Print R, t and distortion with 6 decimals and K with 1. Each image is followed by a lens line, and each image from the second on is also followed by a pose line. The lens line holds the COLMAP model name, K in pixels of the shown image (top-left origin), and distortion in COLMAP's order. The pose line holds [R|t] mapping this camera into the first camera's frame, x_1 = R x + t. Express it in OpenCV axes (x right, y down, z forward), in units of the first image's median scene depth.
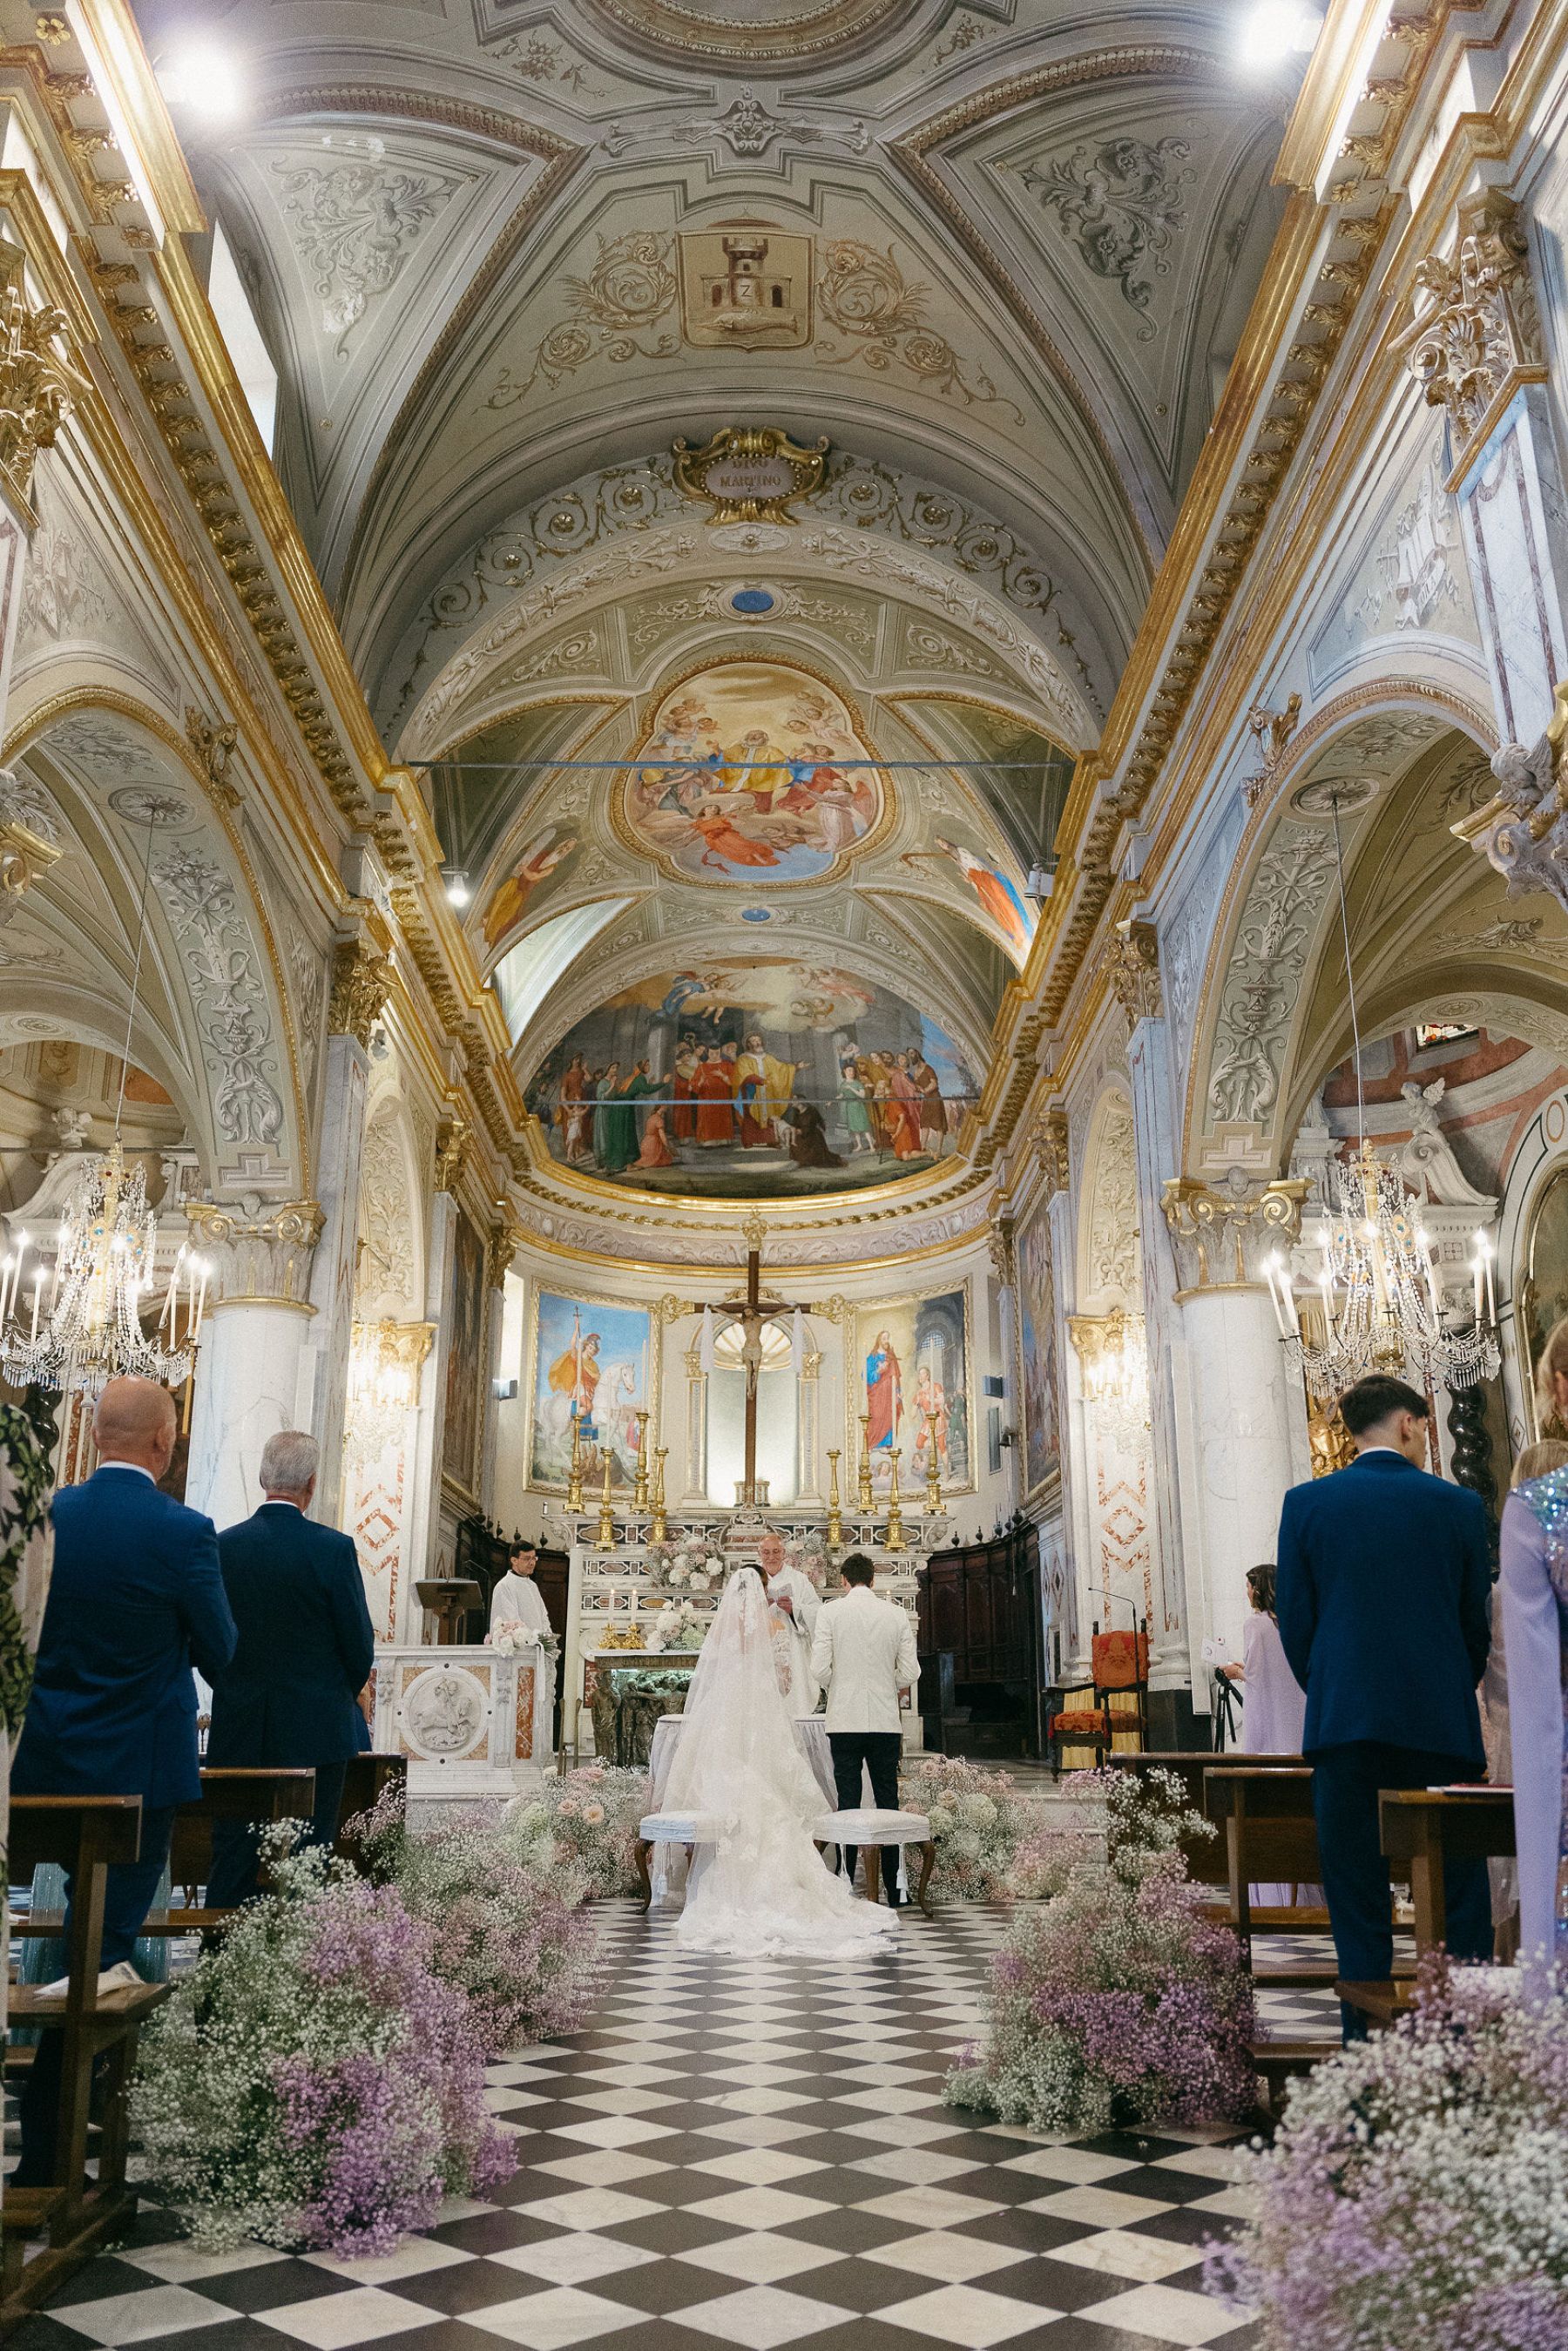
lens RADIAL K [[1878.3, 0, 816.5], [0, 1878.3, 1188.2], [0, 0, 1]] dist [0.026801, -0.000301]
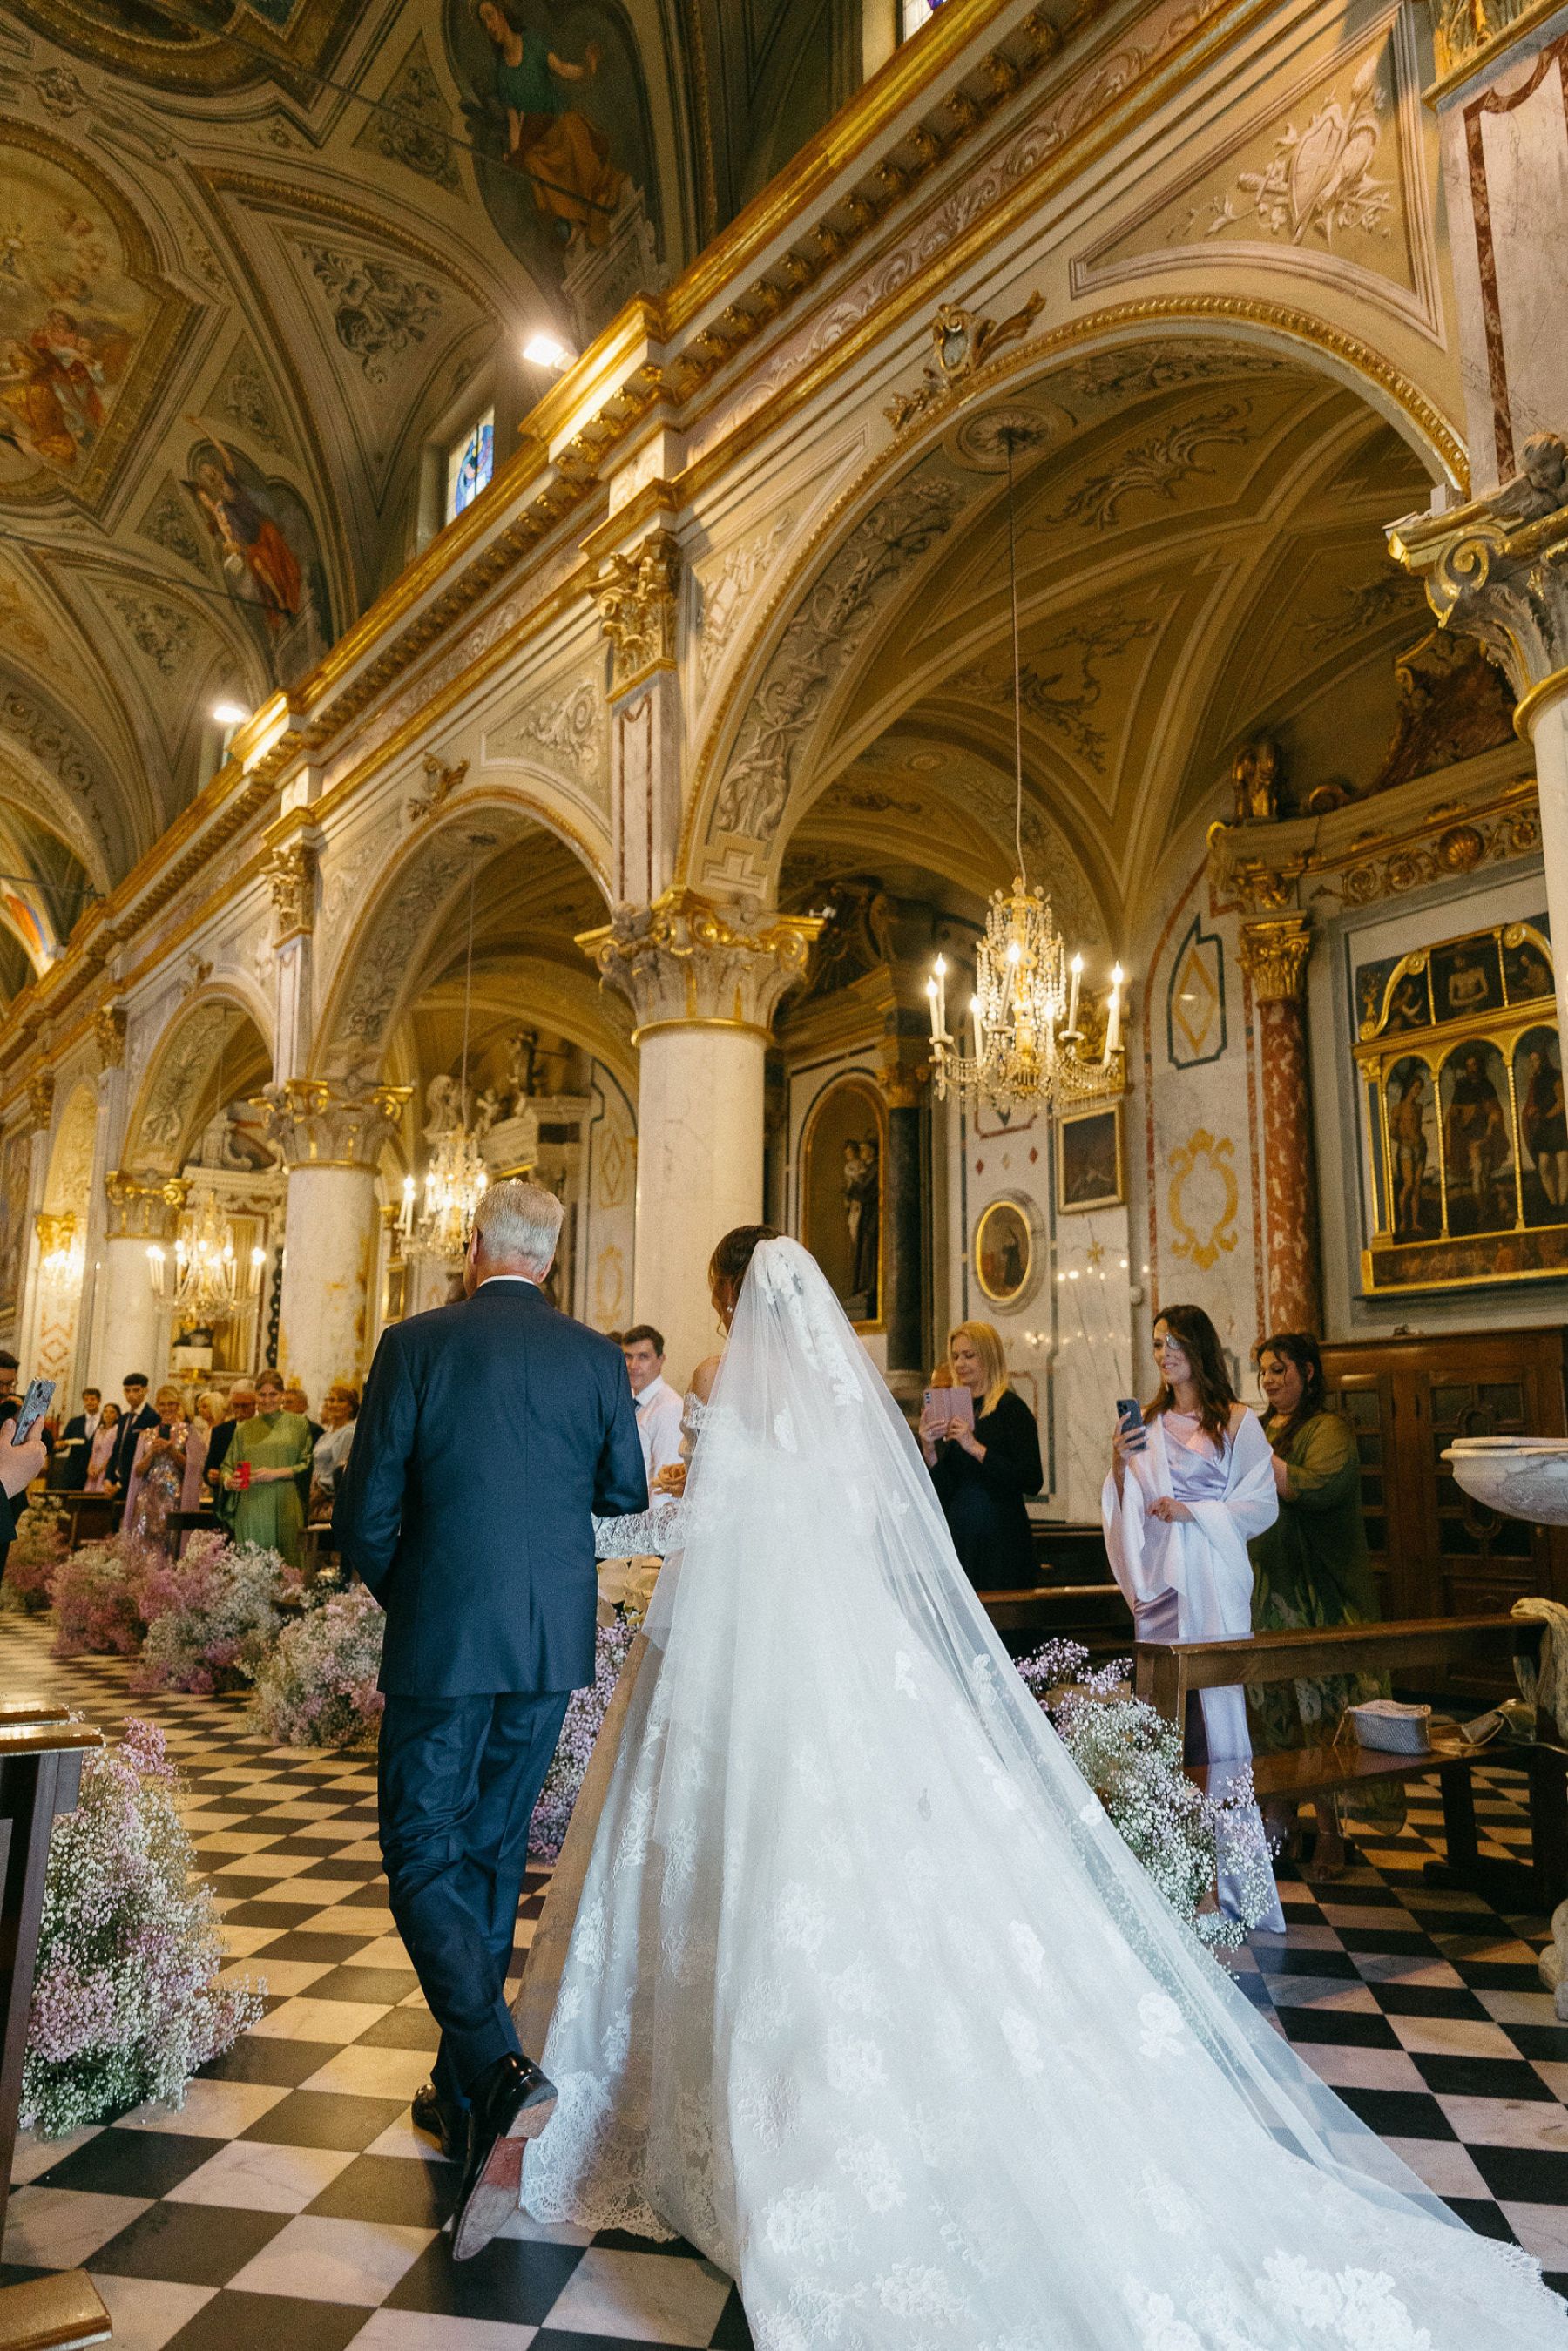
lens RADIAL K [[1597.9, 0, 796.0], [0, 1597.9, 1184.2], [0, 0, 1]] dist [-0.017873, 0.009649]
pose [[0.826967, 0.115507, 0.550257, -0.065314], [-0.169620, 0.984326, 0.048293, -0.113144], [-0.536054, -0.133271, 0.833597, -0.378952]]
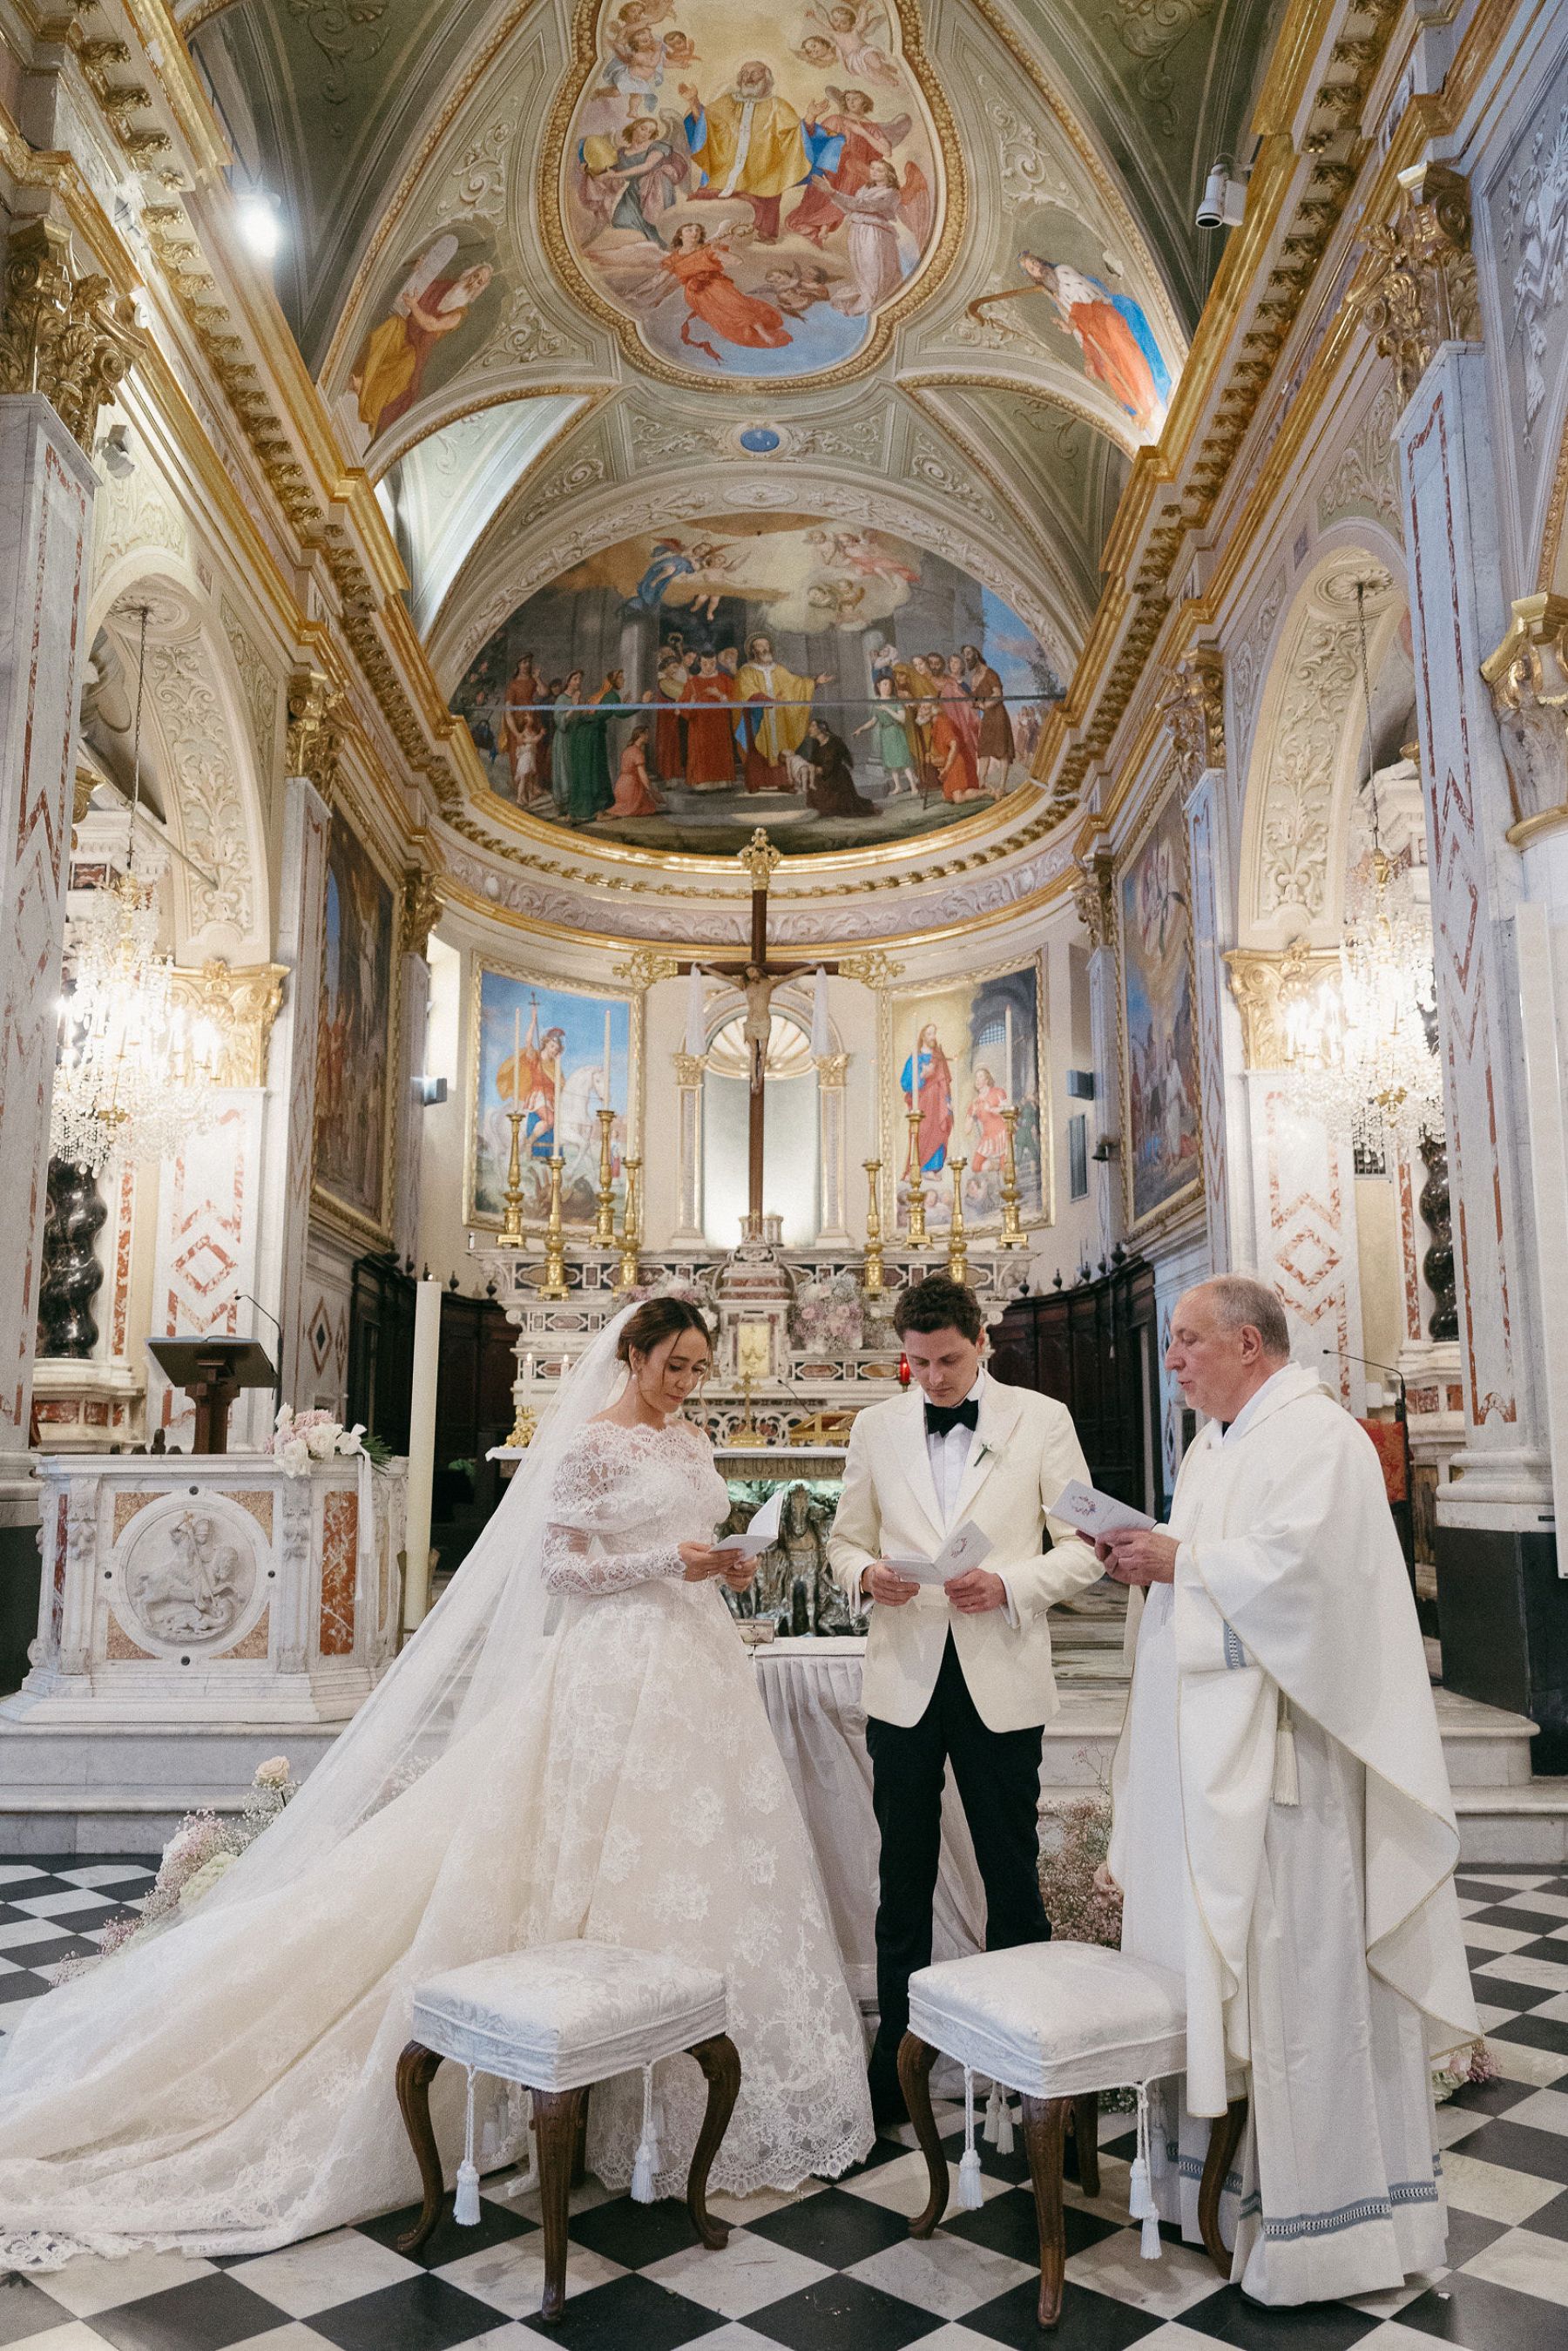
lens RADIAL K [[1878.3, 0, 791.1], [0, 1878.3, 1170.1], [0, 0, 1]] dist [0.026801, -0.000301]
pose [[0.999750, -0.003736, -0.022028, -0.006012], [0.006245, 0.993349, 0.114973, 0.061302], [0.021452, -0.115082, 0.993124, 0.291466]]
